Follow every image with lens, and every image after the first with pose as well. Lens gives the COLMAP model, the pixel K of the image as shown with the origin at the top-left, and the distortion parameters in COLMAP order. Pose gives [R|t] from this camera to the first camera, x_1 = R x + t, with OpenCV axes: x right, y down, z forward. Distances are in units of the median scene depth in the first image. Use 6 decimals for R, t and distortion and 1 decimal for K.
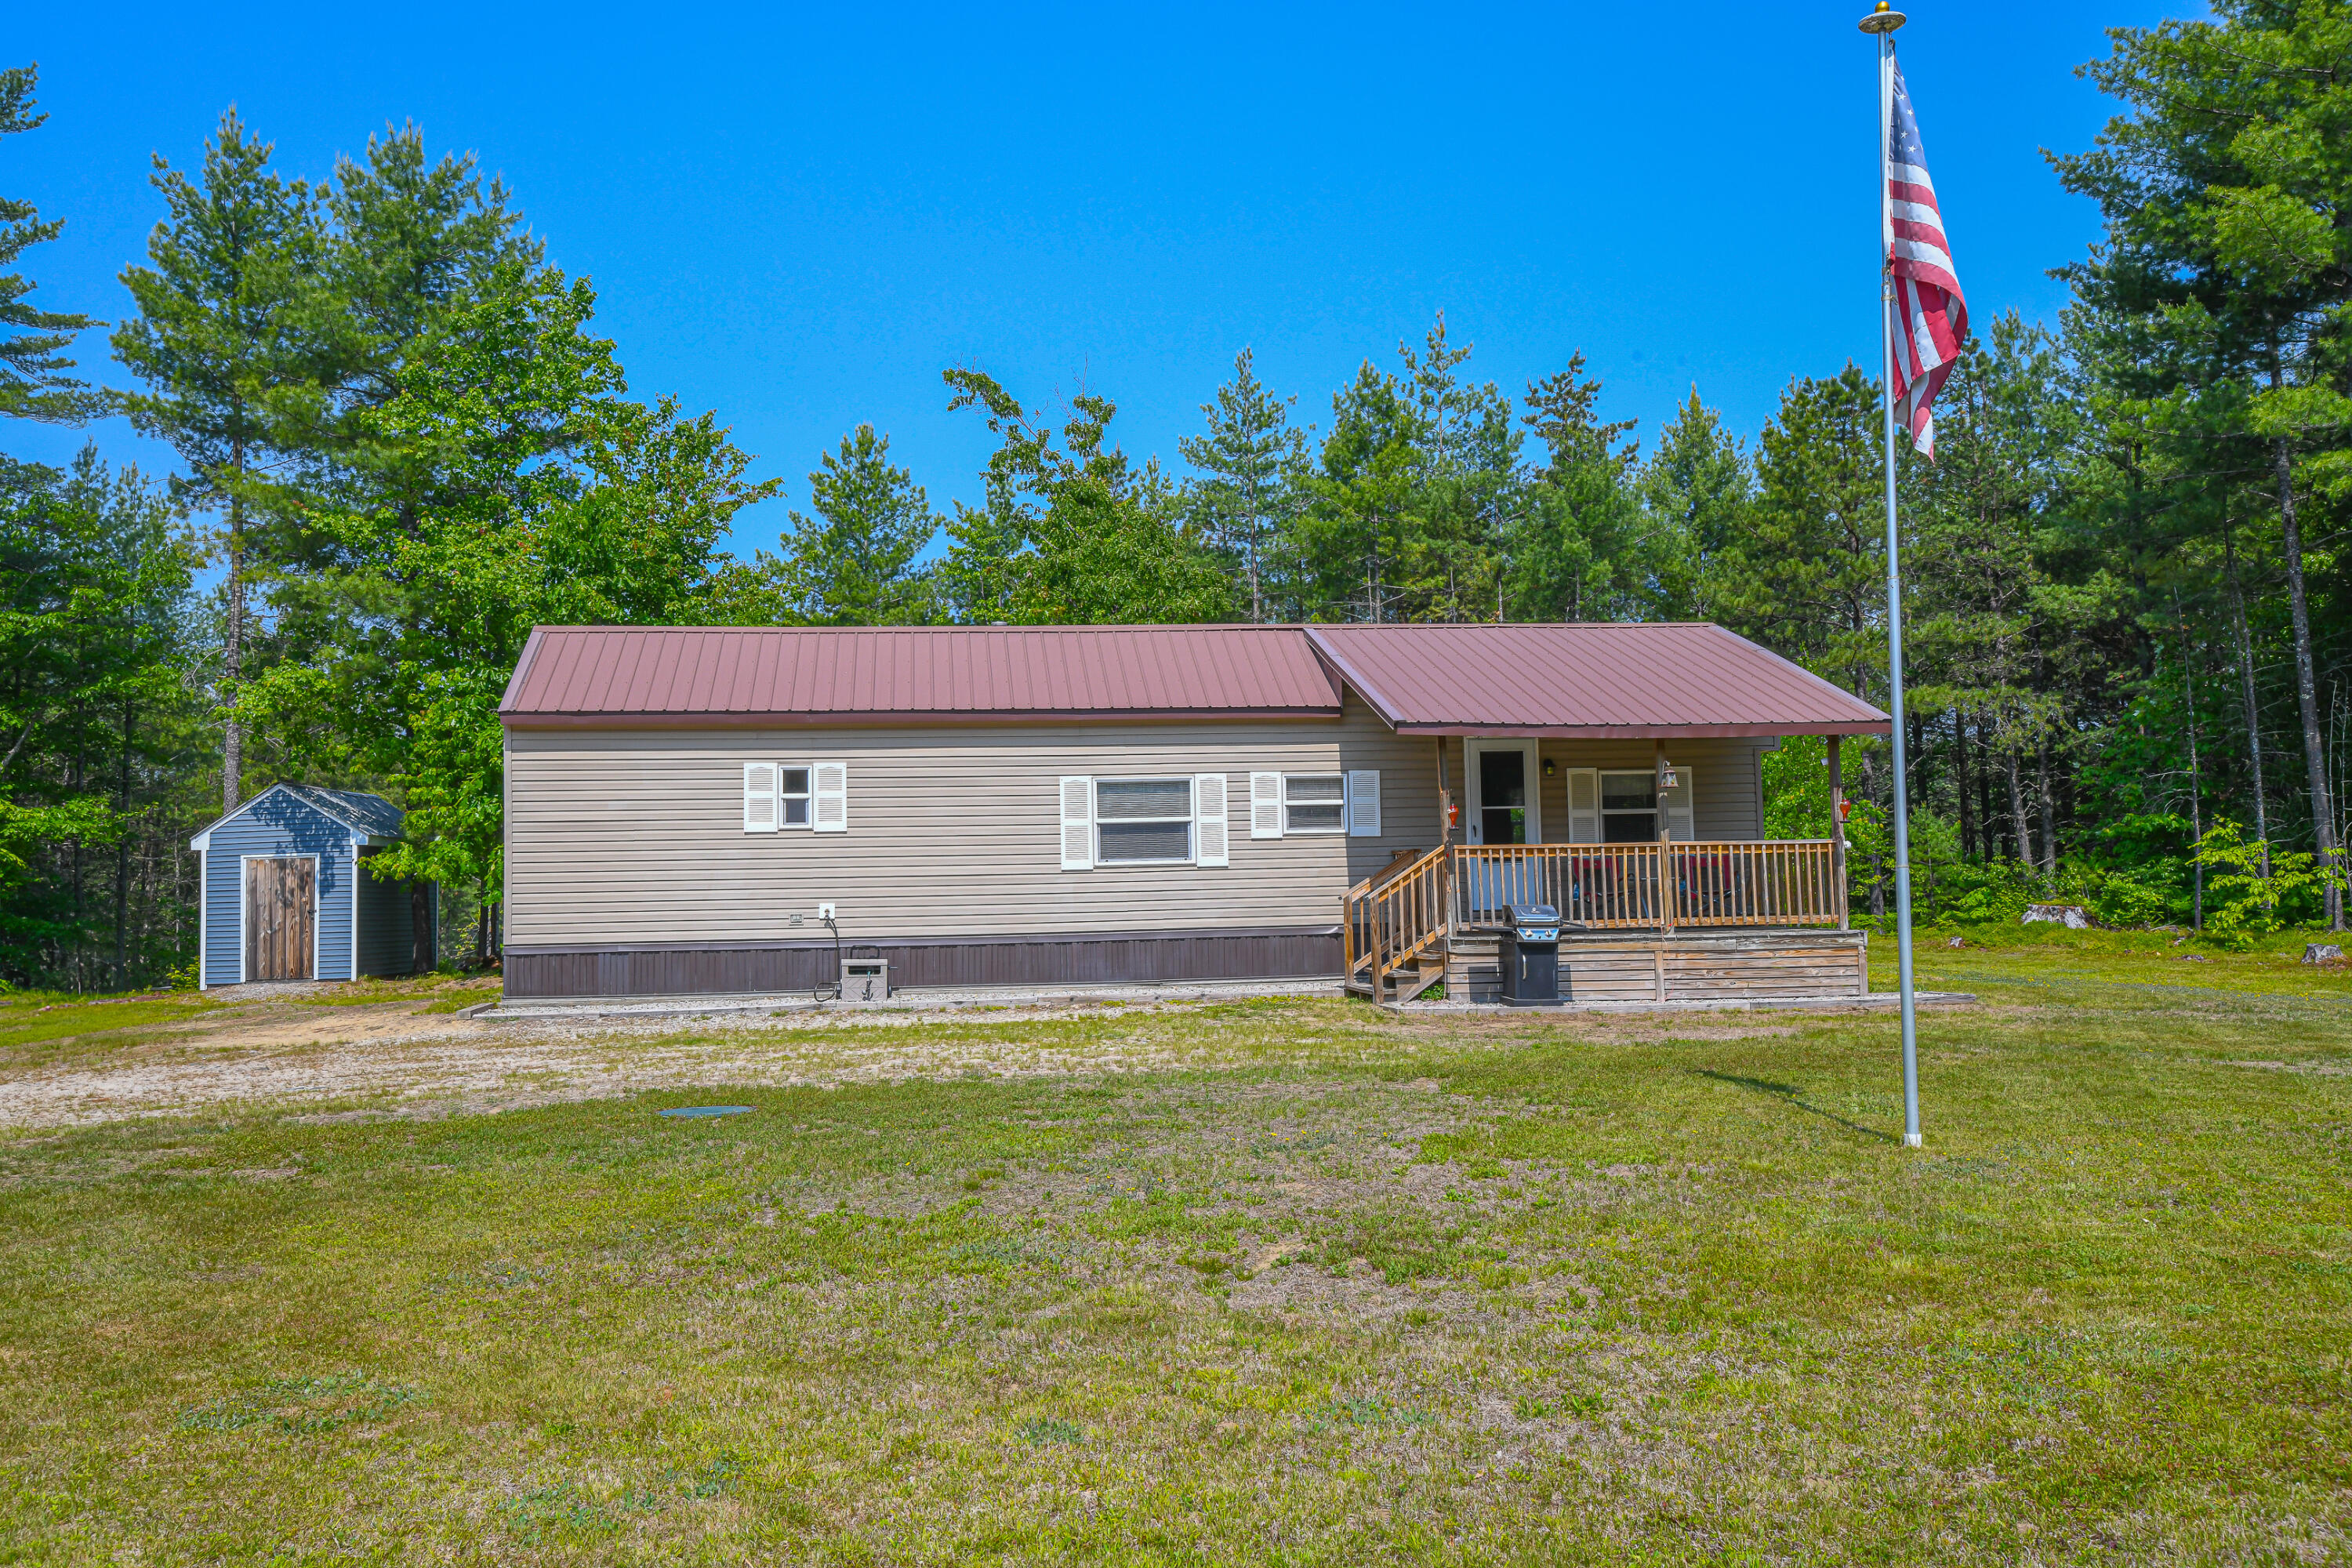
lens RADIAL K [[1925.2, 0, 1176.0], [0, 1925.2, 784.0], [0, 0, 1]] dist [0.069423, 0.003222]
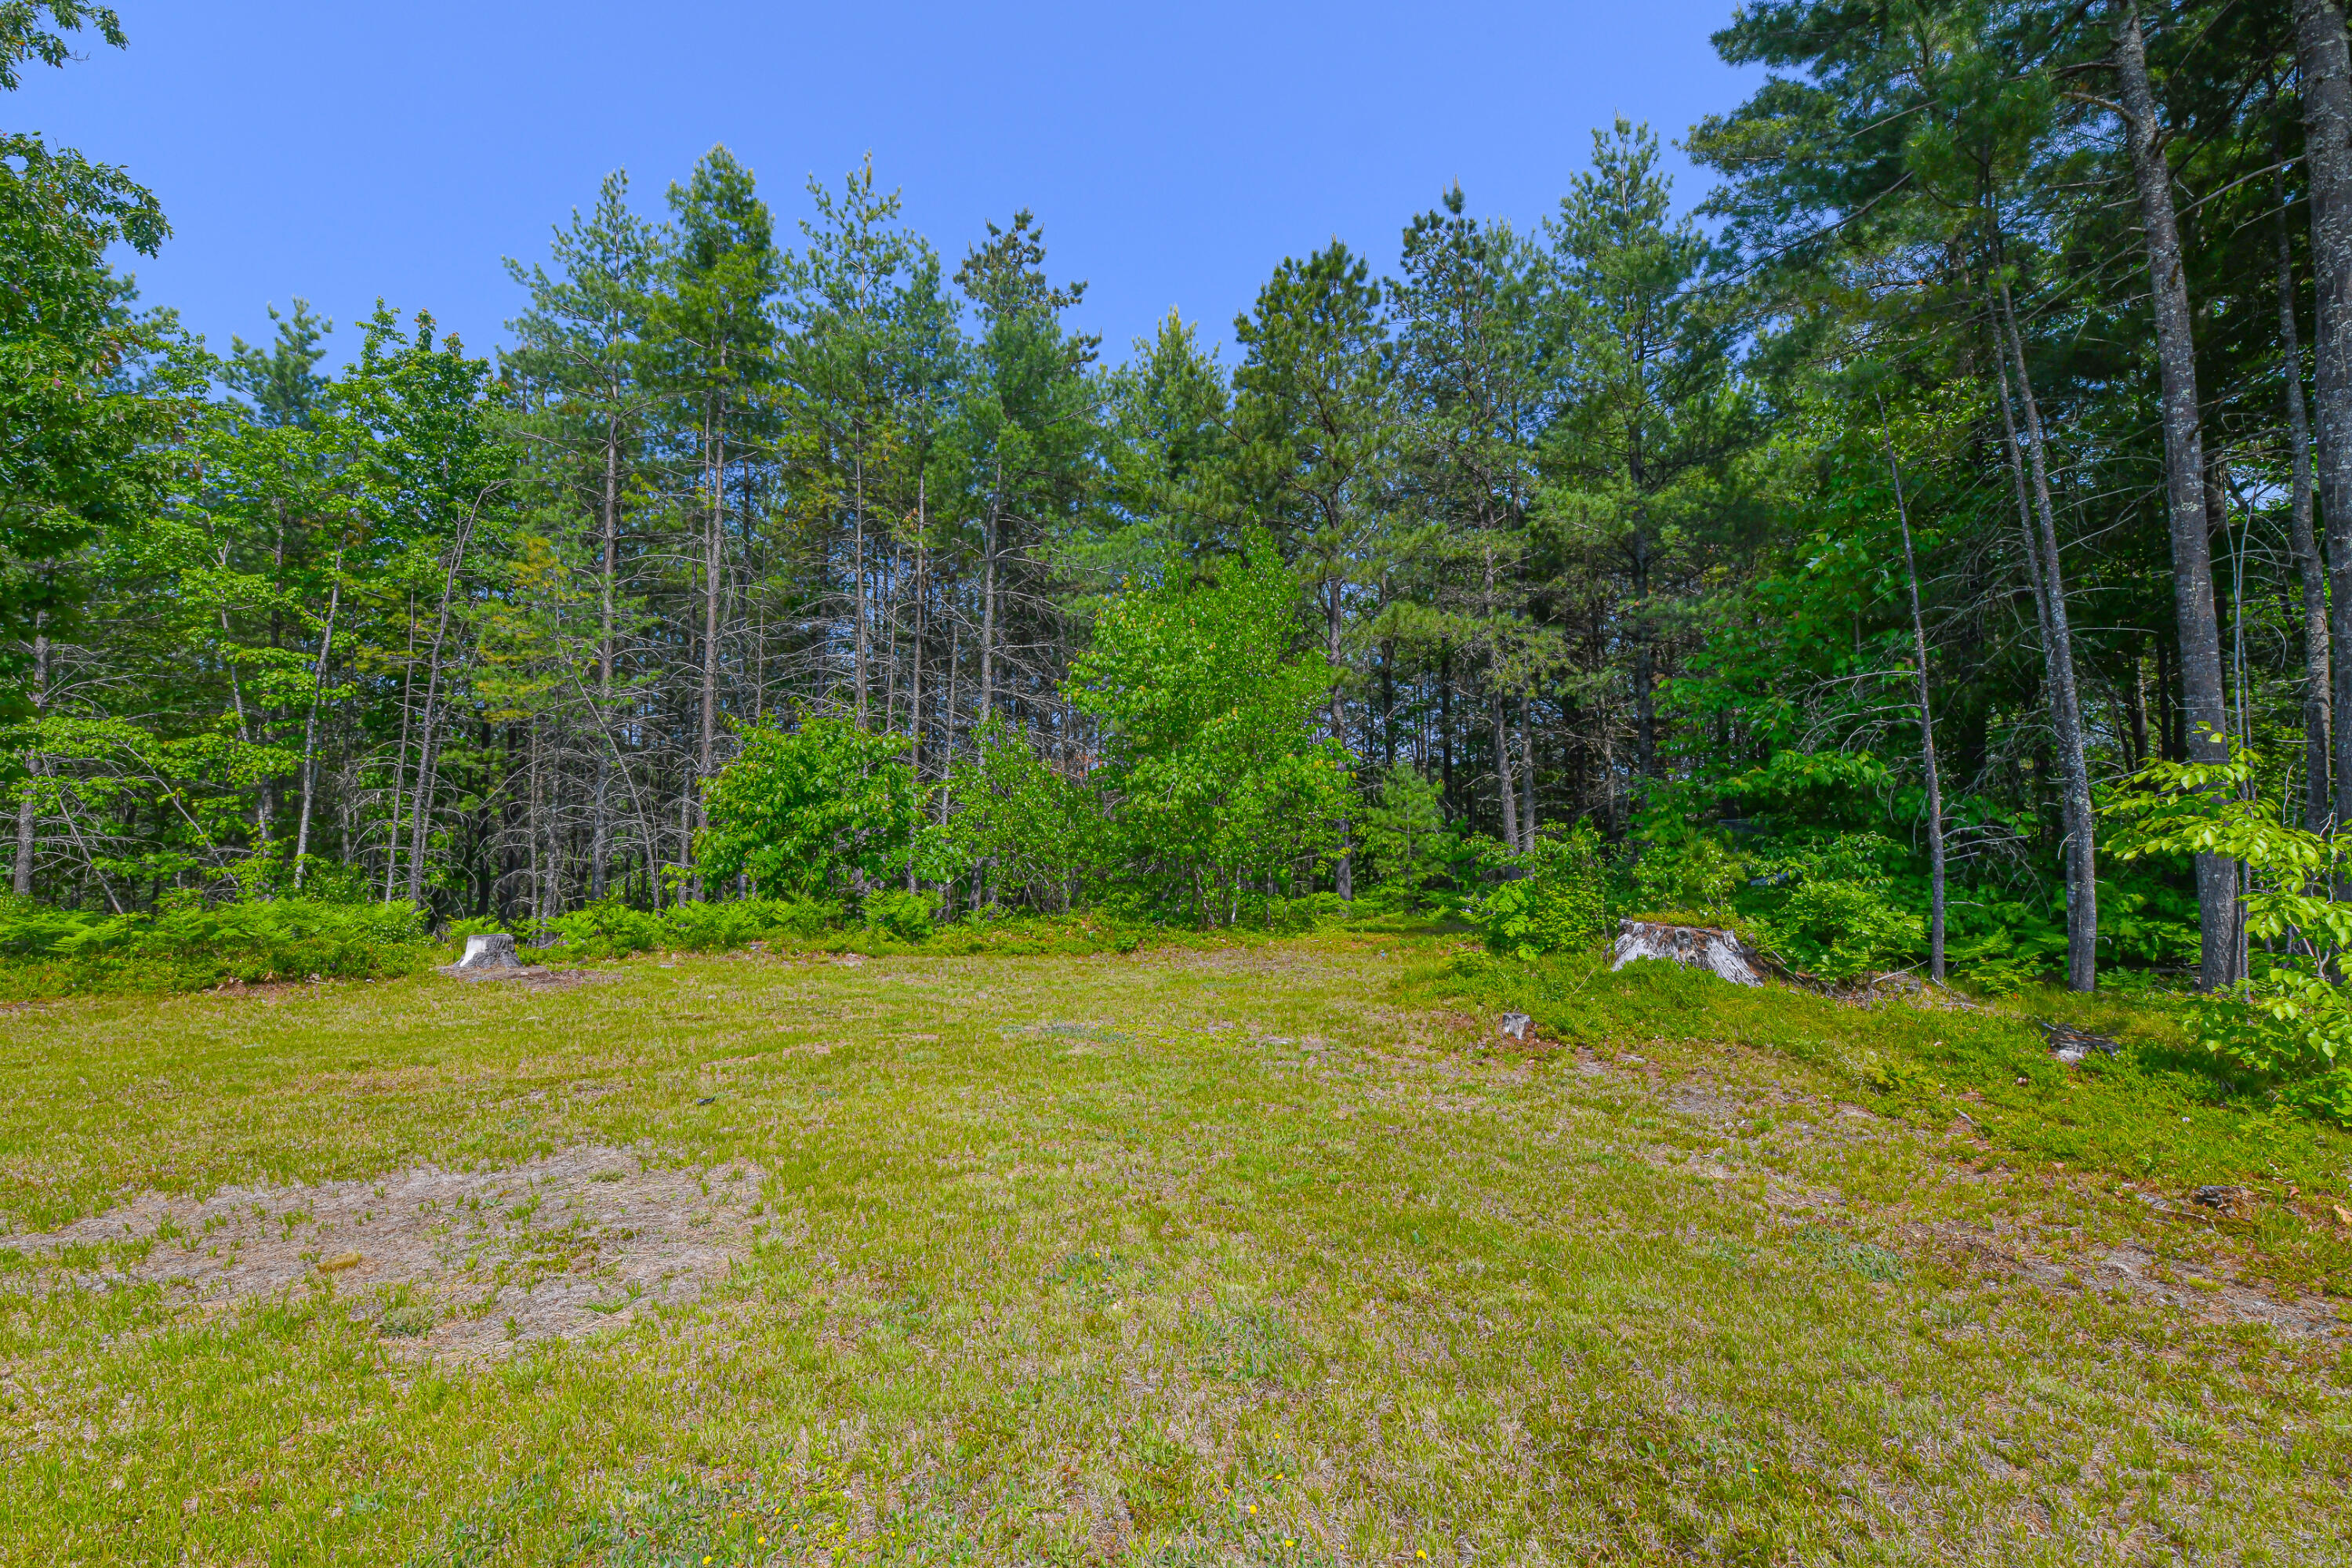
lens RADIAL K [[1002.3, 0, 1177.4], [0, 1002.3, 793.7], [0, 0, 1]] dist [-0.013402, -0.000593]
pose [[0.983468, 0.030037, 0.178572, 0.425951], [-0.032940, 0.999369, 0.013312, 0.044492], [-0.178059, -0.018974, 0.983837, 1.184005]]
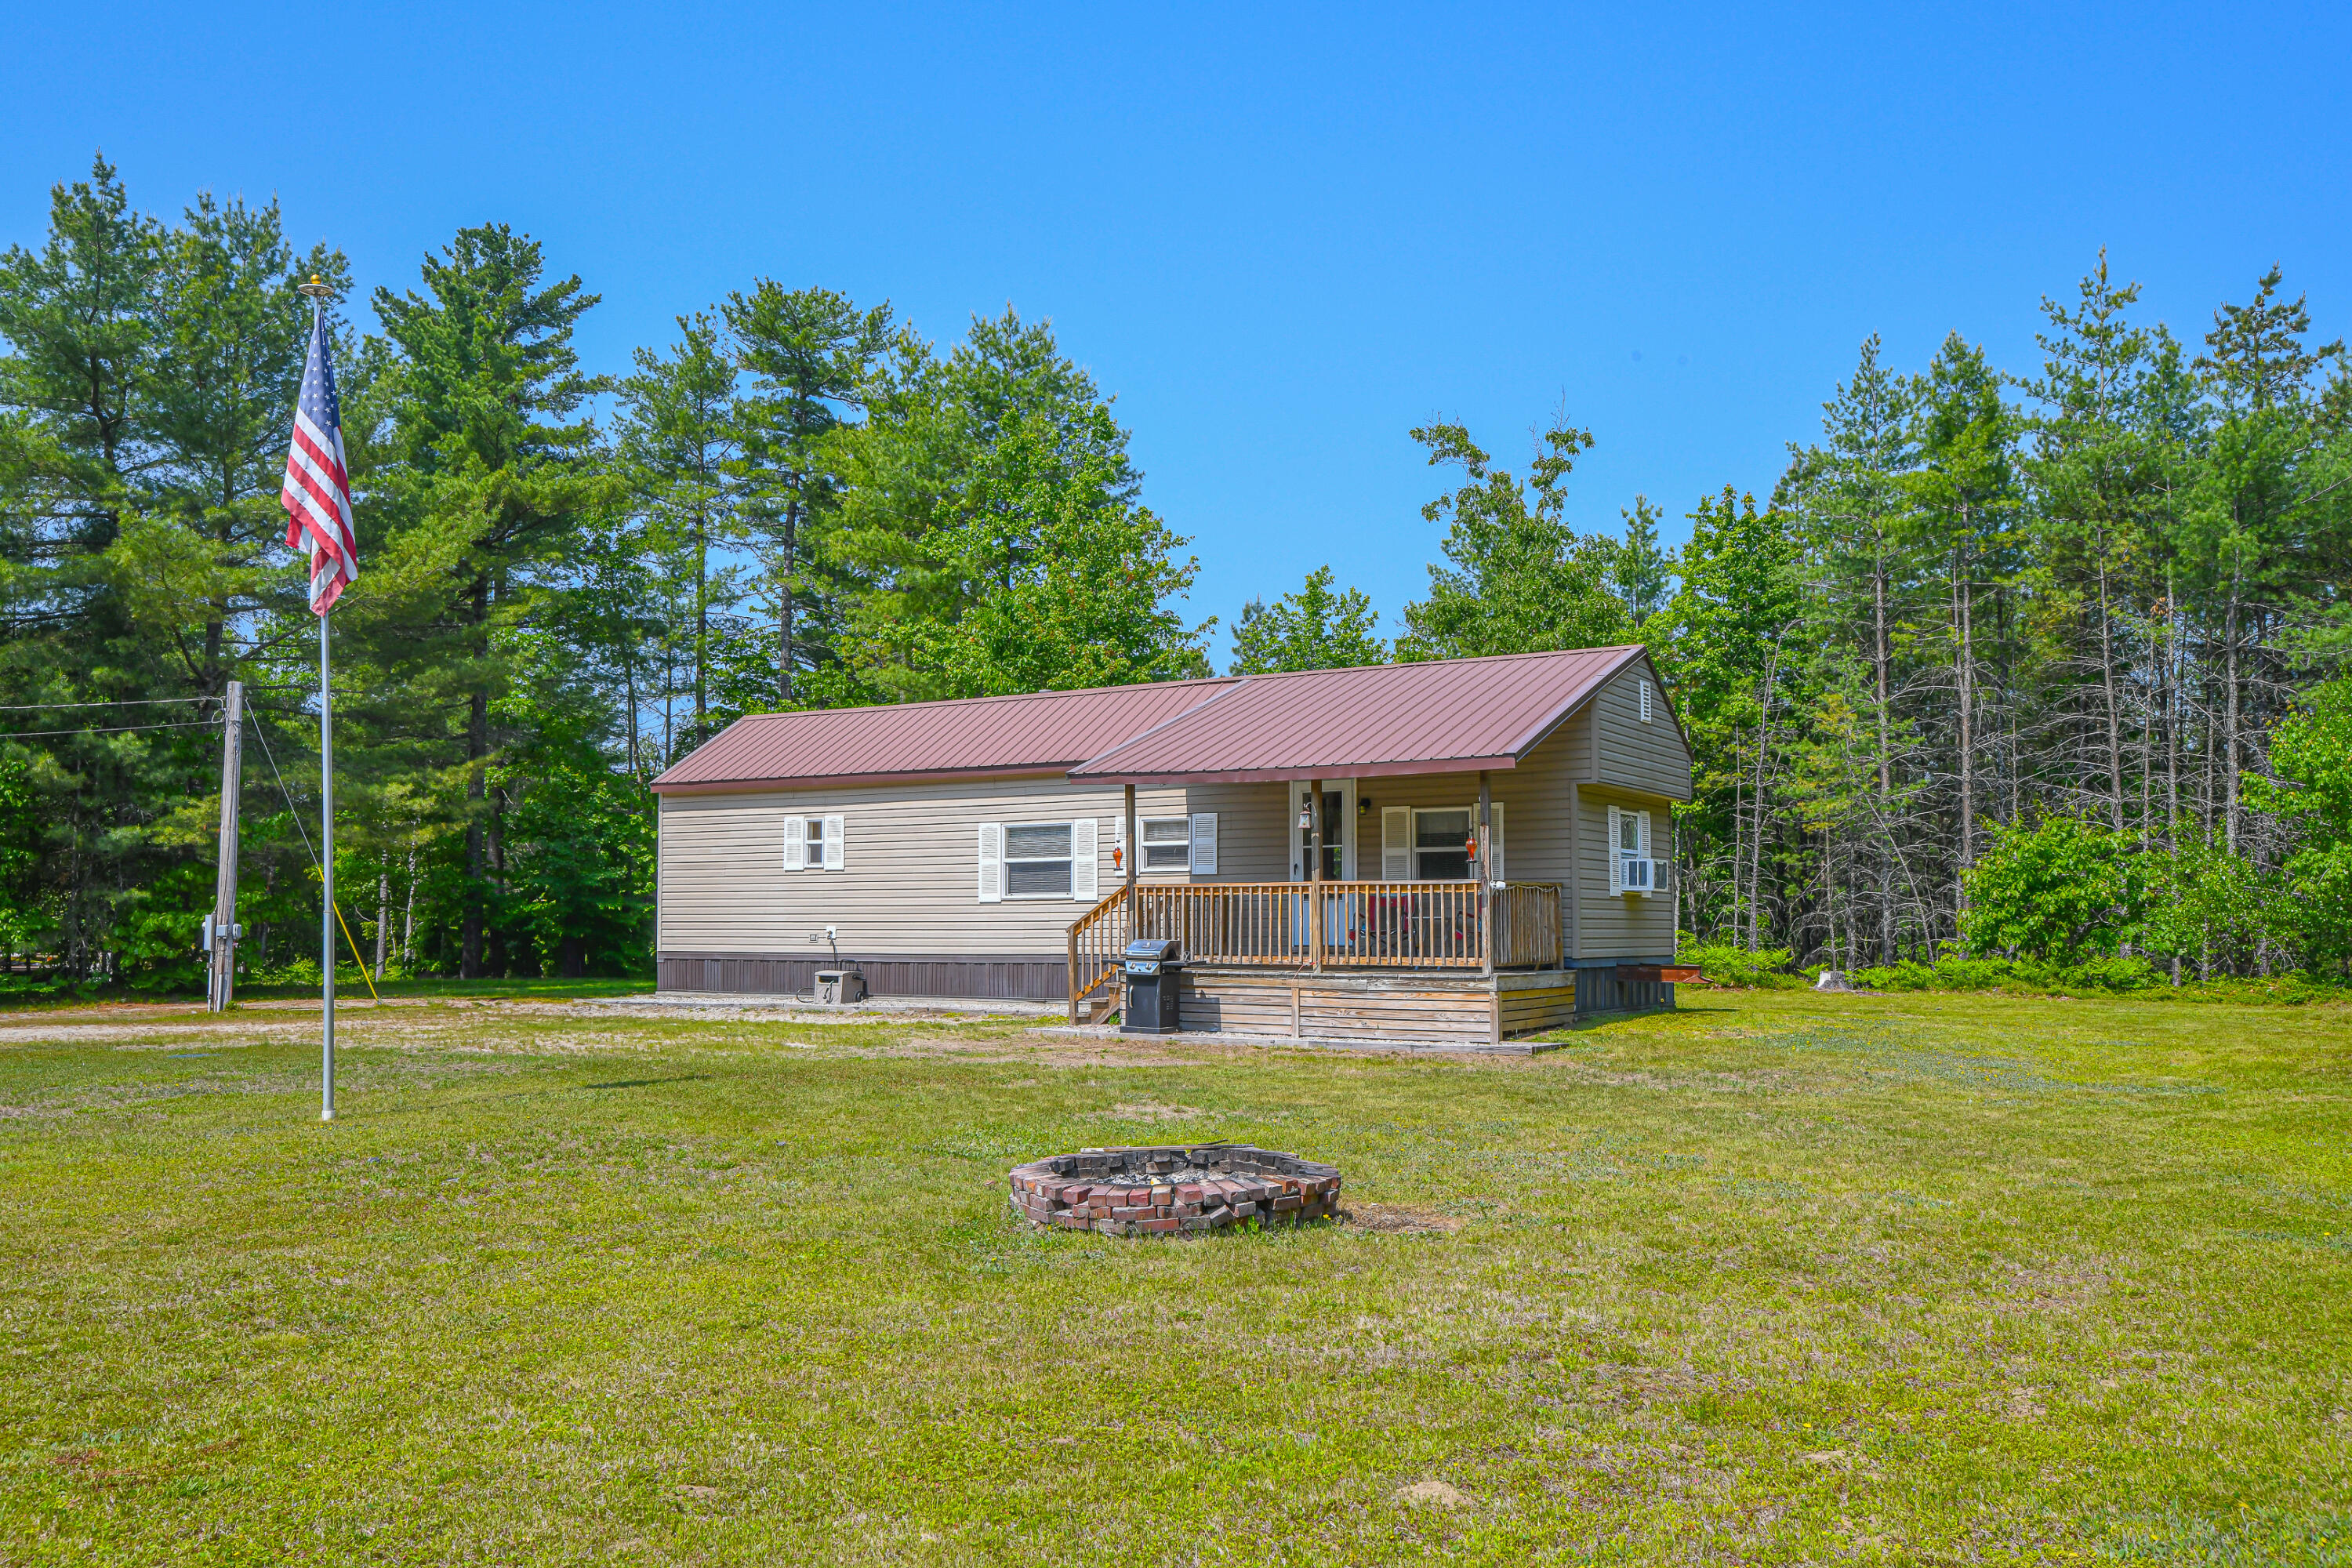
lens RADIAL K [[1925.2, 0, 1176.0], [0, 1925.2, 784.0], [0, 0, 1]] dist [0.069423, 0.003222]
pose [[0.772192, -0.027053, -0.634813, 0.782356], [0.020057, 0.999633, -0.018203, -0.003975], [0.635072, 0.001324, 0.772452, 0.156823]]
